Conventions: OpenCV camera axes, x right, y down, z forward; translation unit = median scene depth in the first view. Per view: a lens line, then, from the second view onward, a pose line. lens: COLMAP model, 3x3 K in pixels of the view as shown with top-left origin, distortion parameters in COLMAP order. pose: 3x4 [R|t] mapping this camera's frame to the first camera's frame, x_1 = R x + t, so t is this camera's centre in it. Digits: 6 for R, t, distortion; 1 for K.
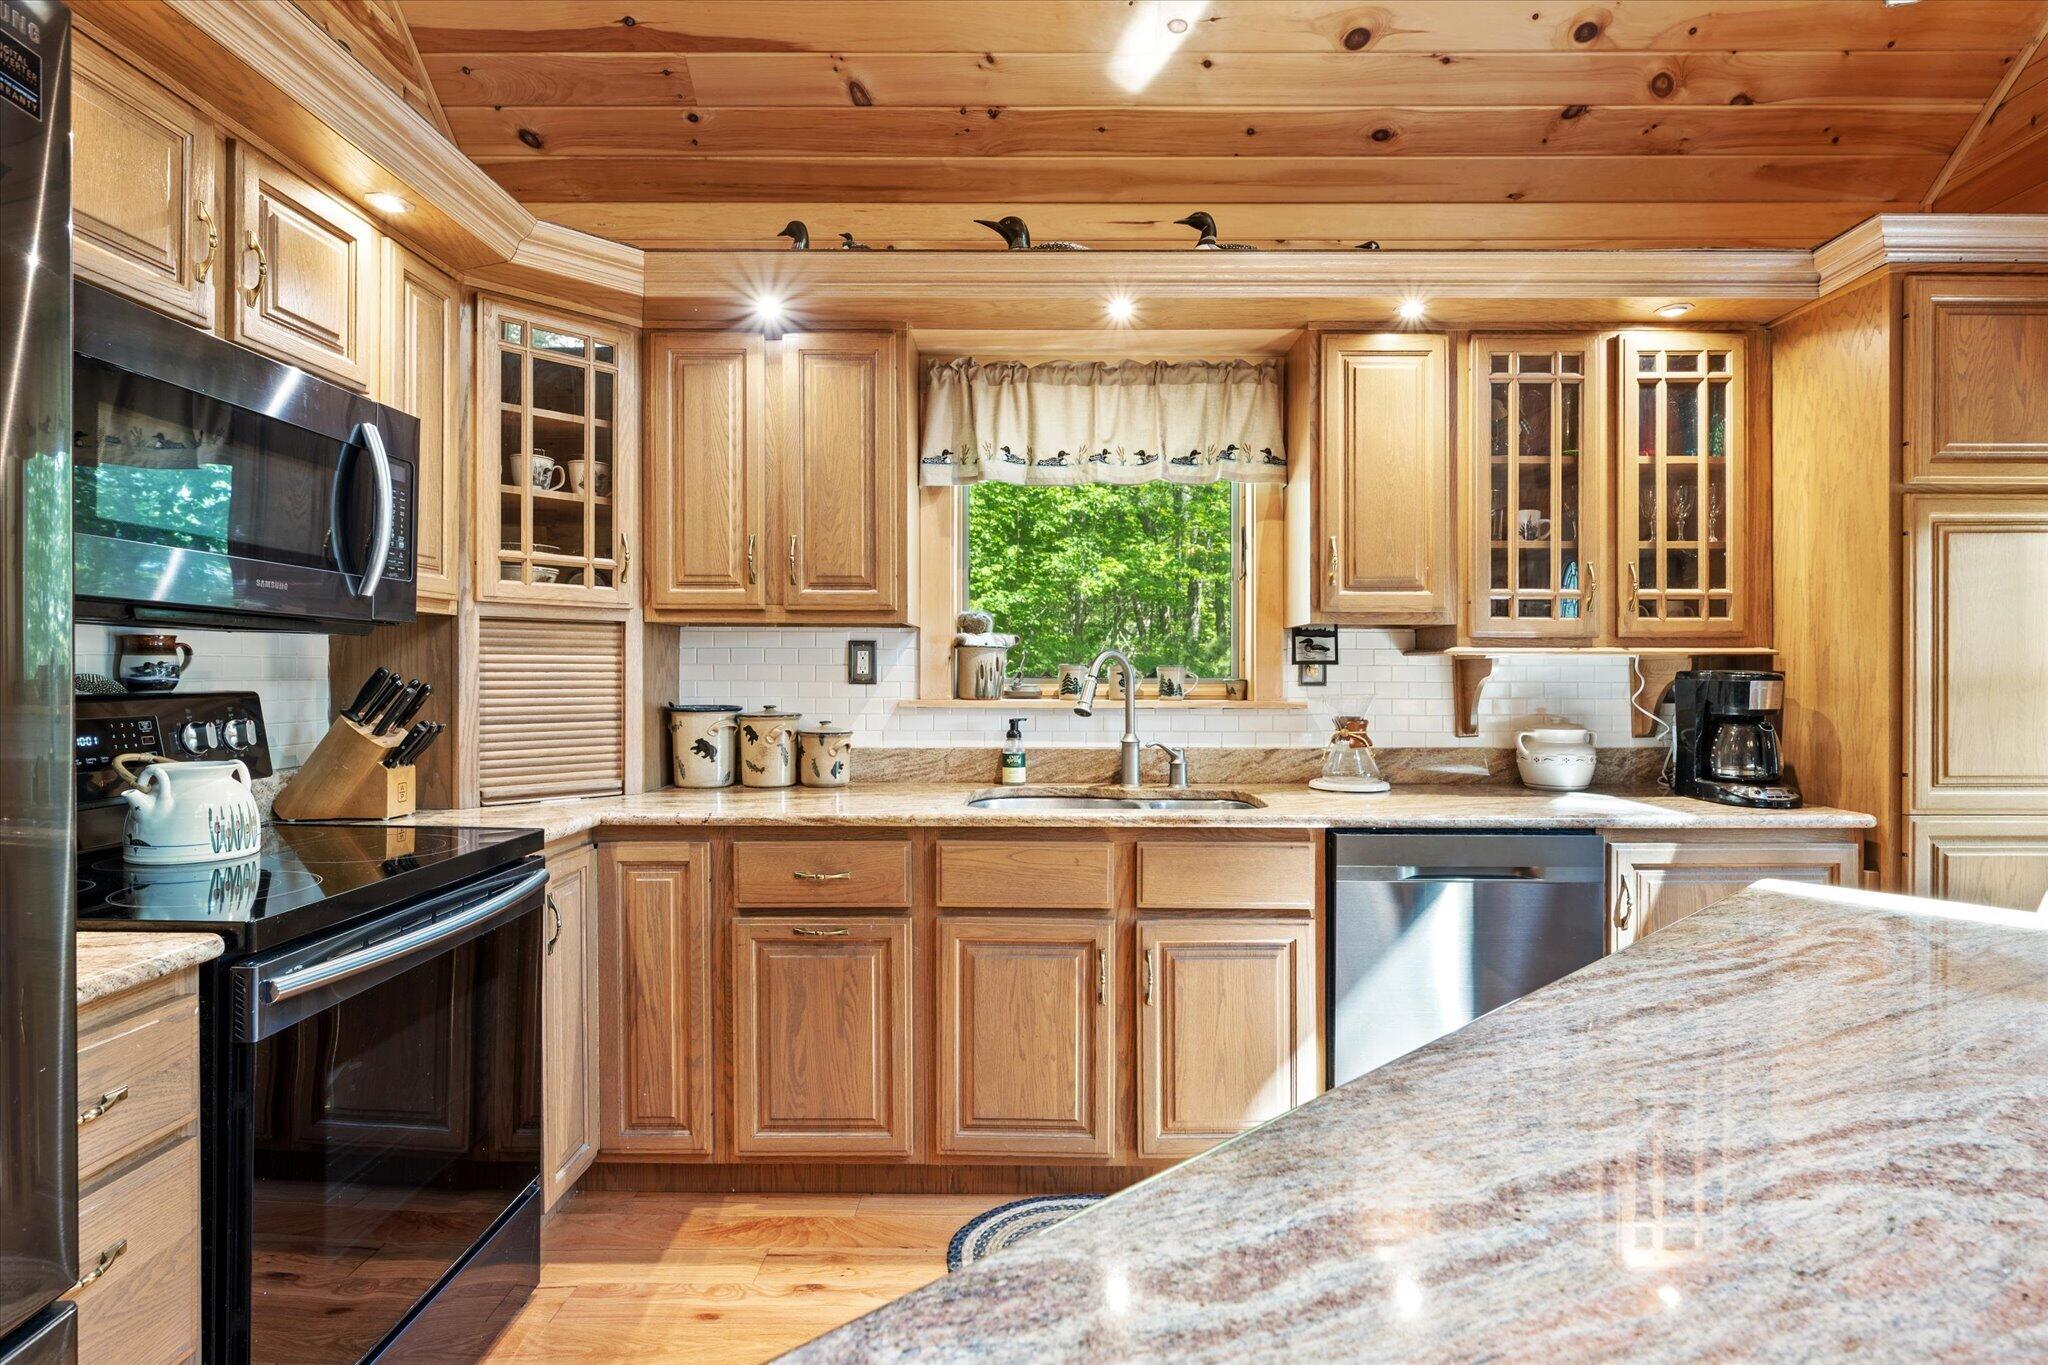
lens RADIAL K [[1011.9, 0, 1020.6], [0, 1011.9, 672.8], [0, 0, 1]] dist [-0.003449, -0.000166]
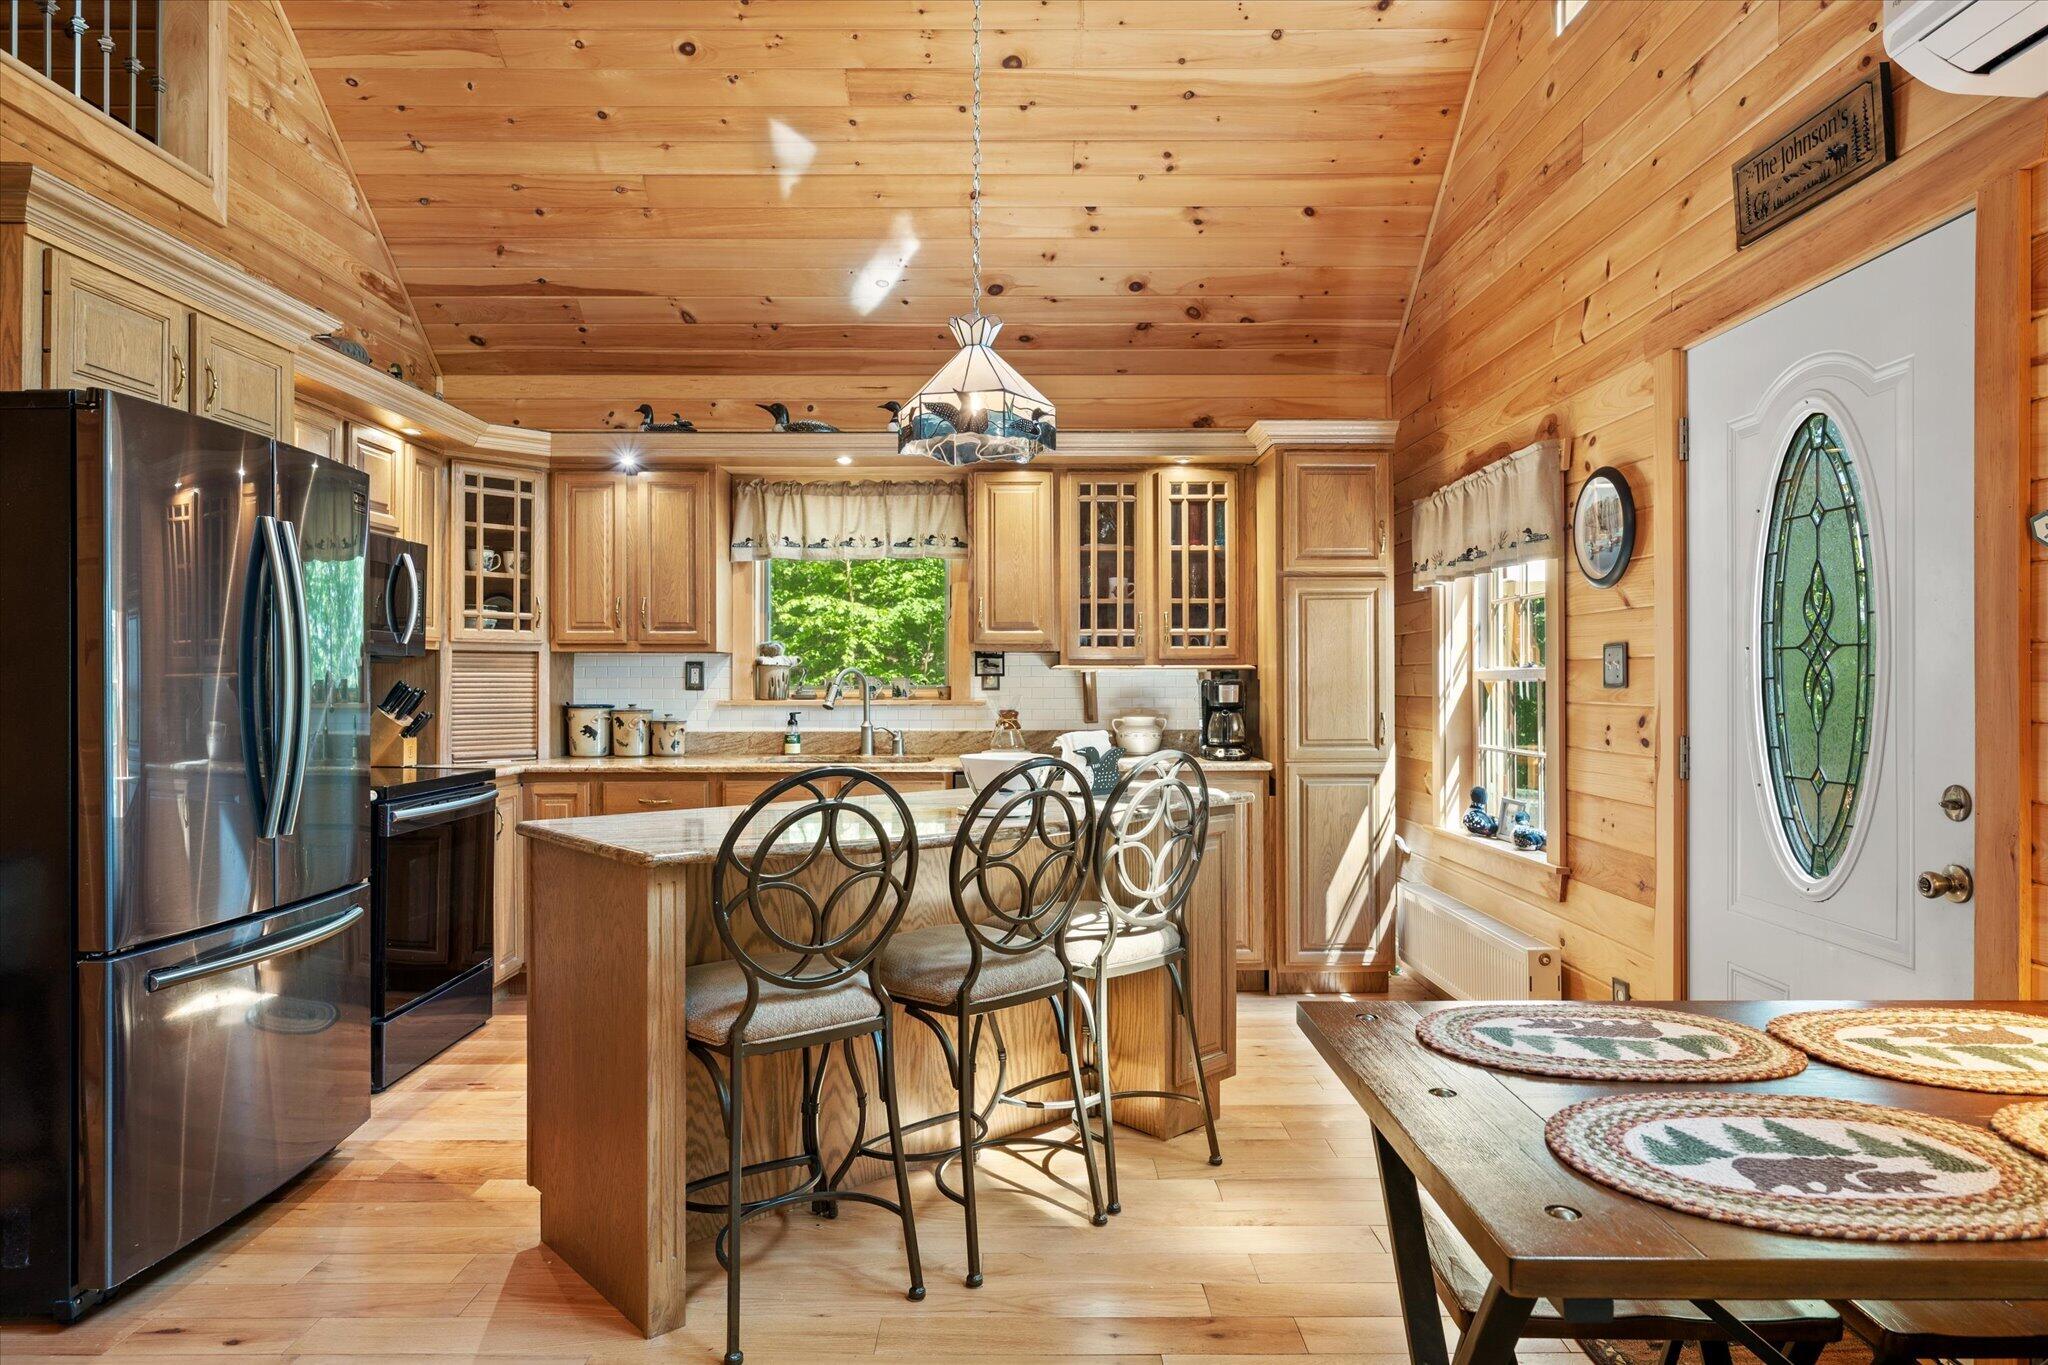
lens RADIAL K [[1211.4, 0, 1034.3], [0, 1211.4, 663.2], [0, 0, 1]] dist [-0.007777, -0.000243]
pose [[0.999647, -0.003886, 0.026271, 0.340962], [0.004303, 0.999865, -0.015835, 0.001745], [-0.026206, 0.015943, 0.999529, -0.928216]]
